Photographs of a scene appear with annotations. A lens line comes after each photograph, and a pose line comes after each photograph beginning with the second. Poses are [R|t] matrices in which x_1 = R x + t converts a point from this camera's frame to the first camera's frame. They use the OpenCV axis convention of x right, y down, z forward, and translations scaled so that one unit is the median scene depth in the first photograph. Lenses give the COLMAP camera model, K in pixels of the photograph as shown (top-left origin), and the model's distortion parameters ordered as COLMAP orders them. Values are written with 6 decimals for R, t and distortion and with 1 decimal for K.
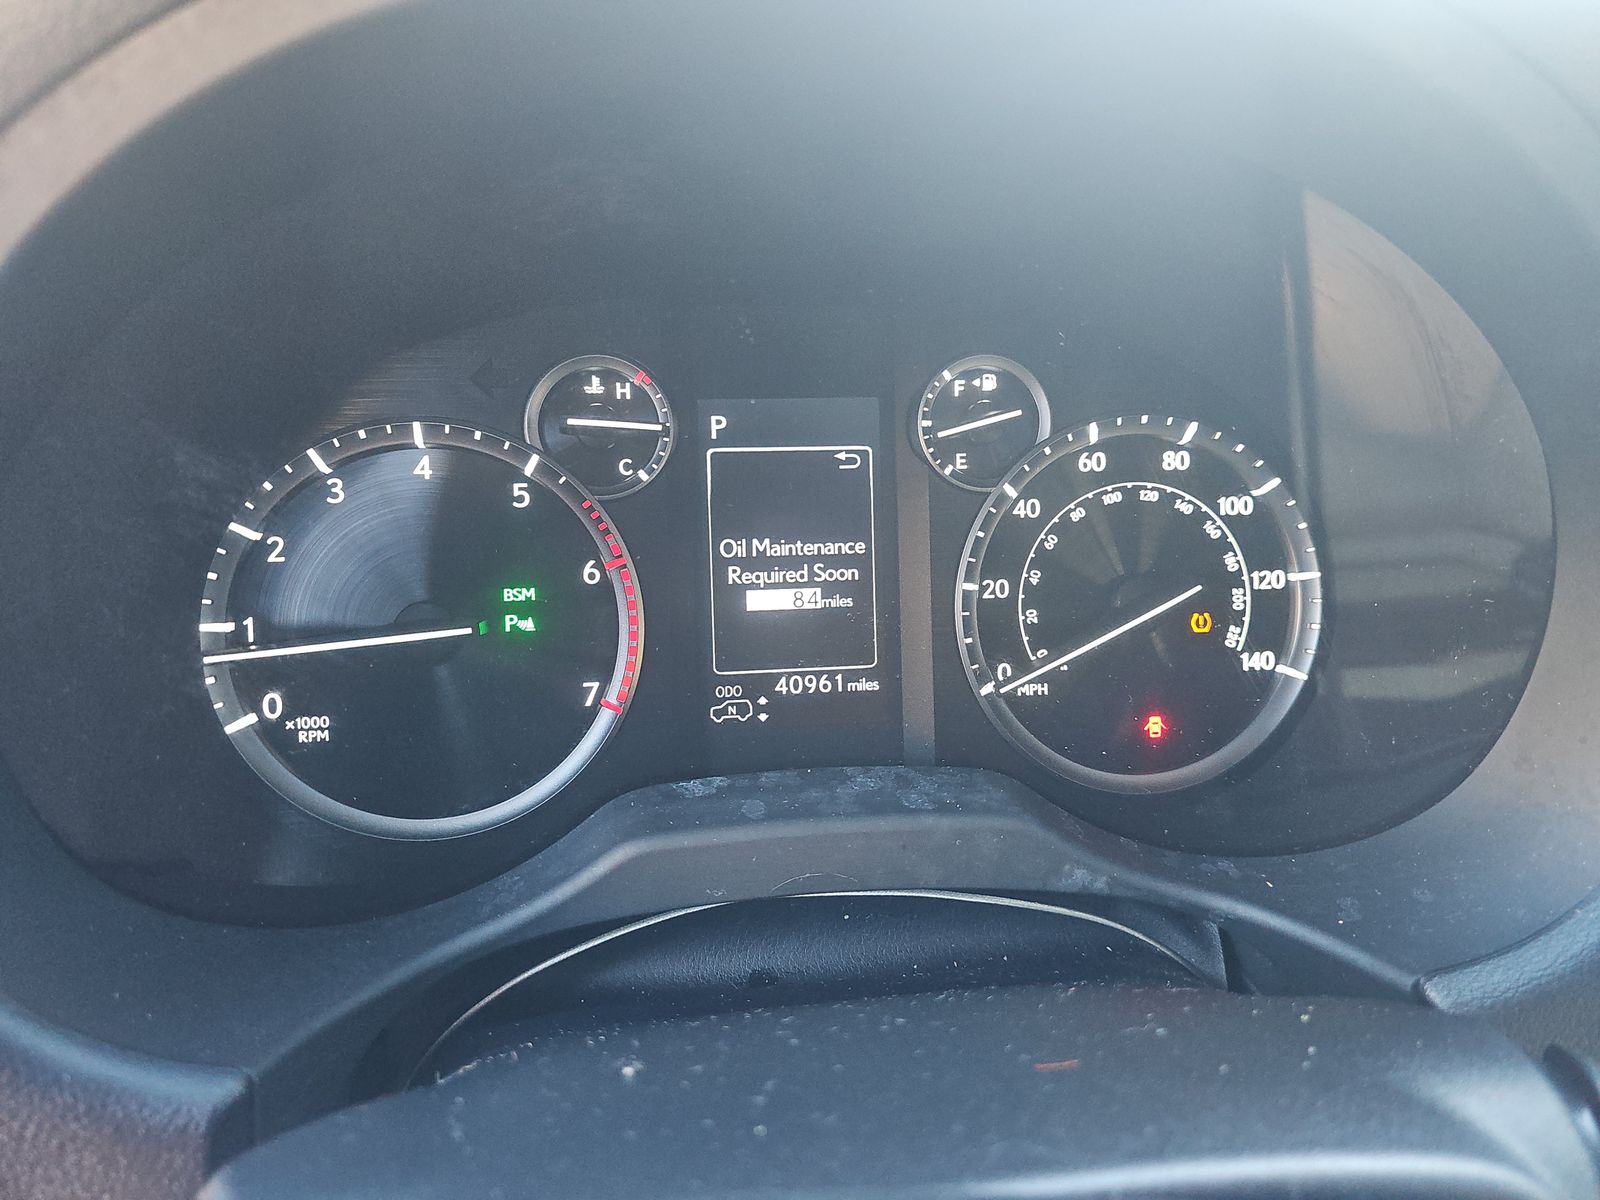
lens RADIAL K [[1077.8, 0, 791.5], [0, 1077.8, 592.5], [0, 0, 1]] dist [0.041638, -0.050780]
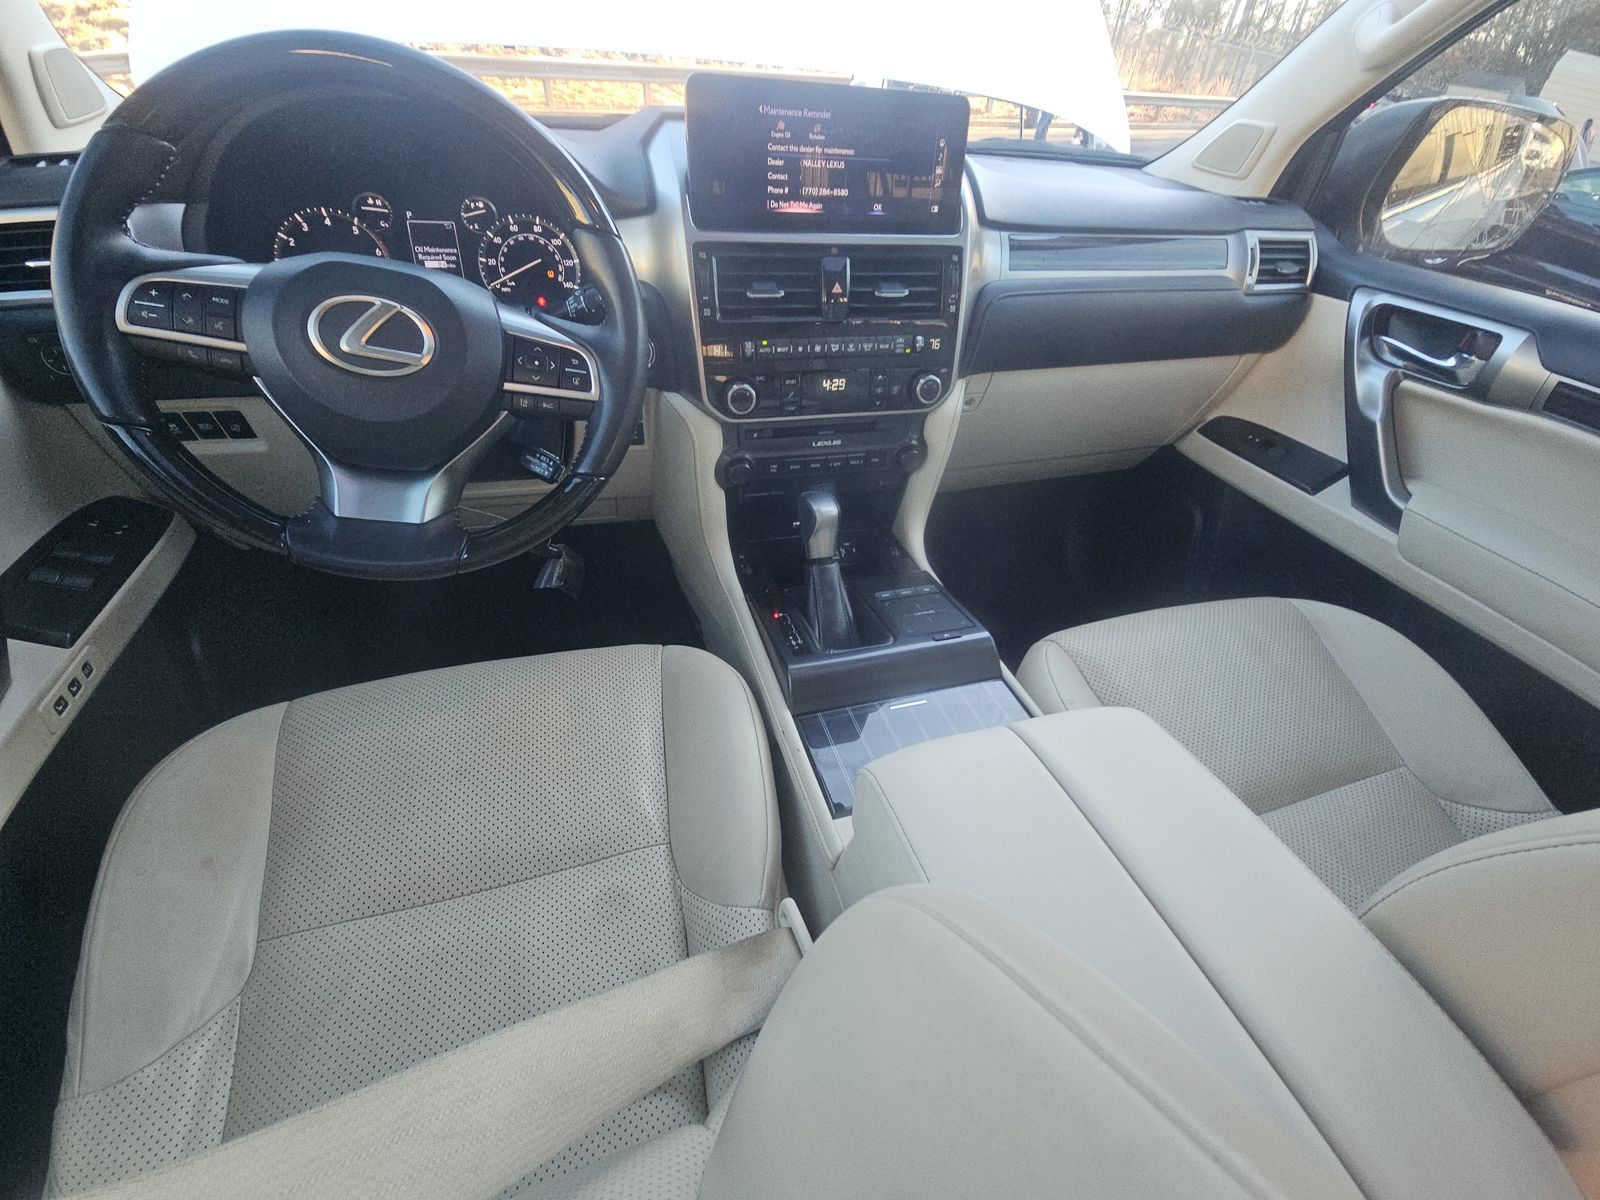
lens RADIAL K [[648.6, 0, 798.0], [0, 648.6, 605.7], [0, 0, 1]] dist [0.000089, -0.000291]
pose [[0.987028, -0.069798, 0.144584, 0.883448], [0.038405, 0.977055, 0.209495, 0.791624], [-0.155889, -0.201224, 0.967061, -1.783653]]
